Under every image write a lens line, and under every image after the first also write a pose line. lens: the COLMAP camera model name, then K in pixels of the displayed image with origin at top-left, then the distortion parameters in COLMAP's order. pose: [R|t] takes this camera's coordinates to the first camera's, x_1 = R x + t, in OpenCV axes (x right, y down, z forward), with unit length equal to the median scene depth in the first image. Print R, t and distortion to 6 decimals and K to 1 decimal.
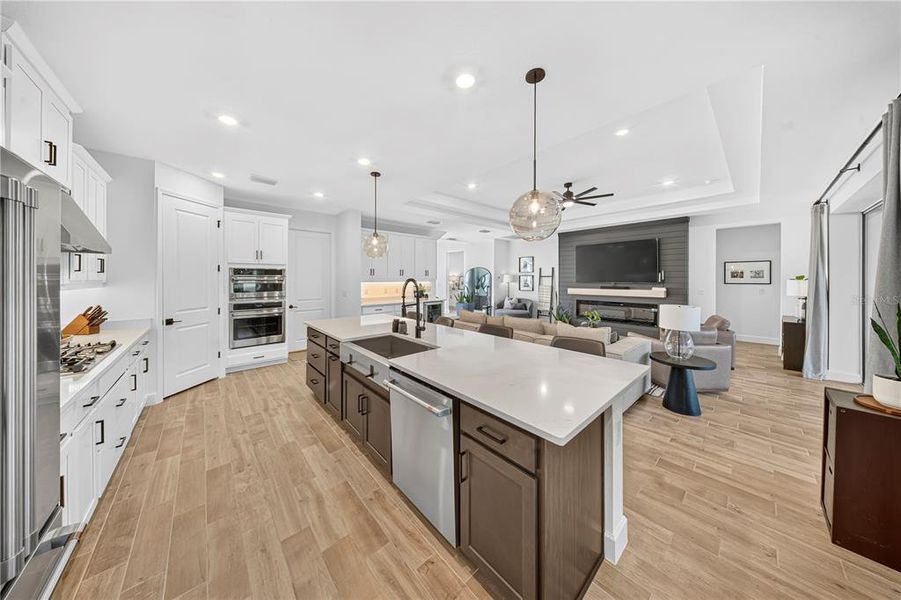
lens RADIAL K [[275.8, 0, 435.9], [0, 275.8, 281.1], [0, 0, 1]] dist [-0.000577, -0.000038]
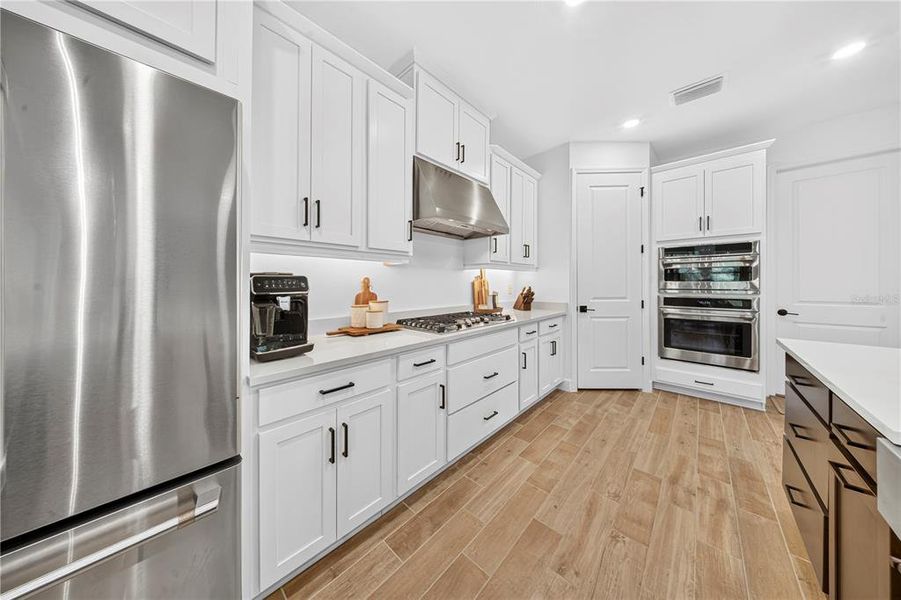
lens RADIAL K [[269.1, 0, 448.4], [0, 269.1, 282.6], [0, 0, 1]] dist [-0.000138, -0.000052]
pose [[0.116273, -0.000640, -0.993217, -0.094859], [-0.007943, 0.999967, -0.001574, 0.051133], [0.993185, 0.008072, 0.116265, 0.357379]]
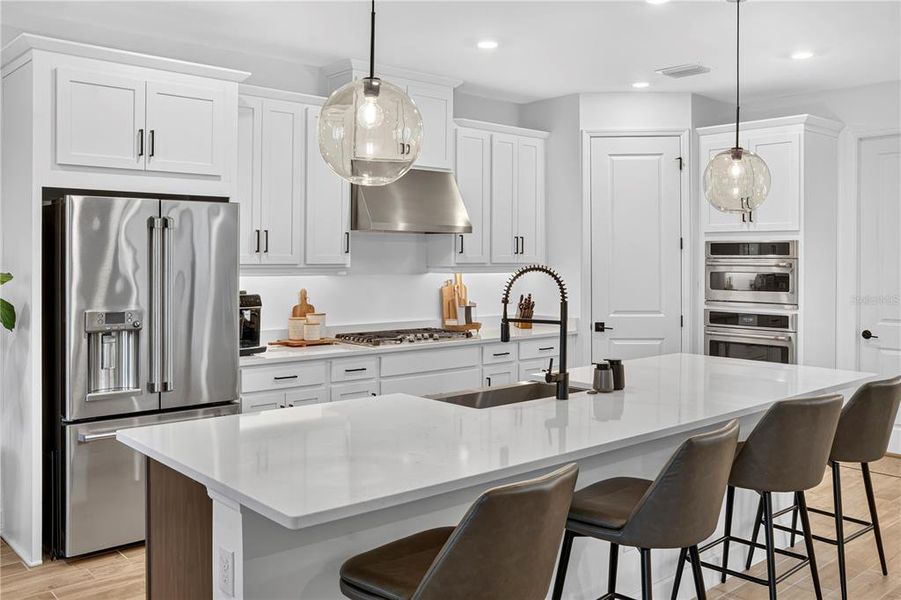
lens RADIAL K [[791.2, 0, 451.7], [0, 791.2, 258.6], [0, 0, 1]] dist [-0.005843, -0.000376]
pose [[0.021934, 0.002418, -0.999756, 0.748166], [-0.011832, 0.999928, 0.002158, -0.013762], [0.999689, 0.011781, 0.021961, 0.487354]]
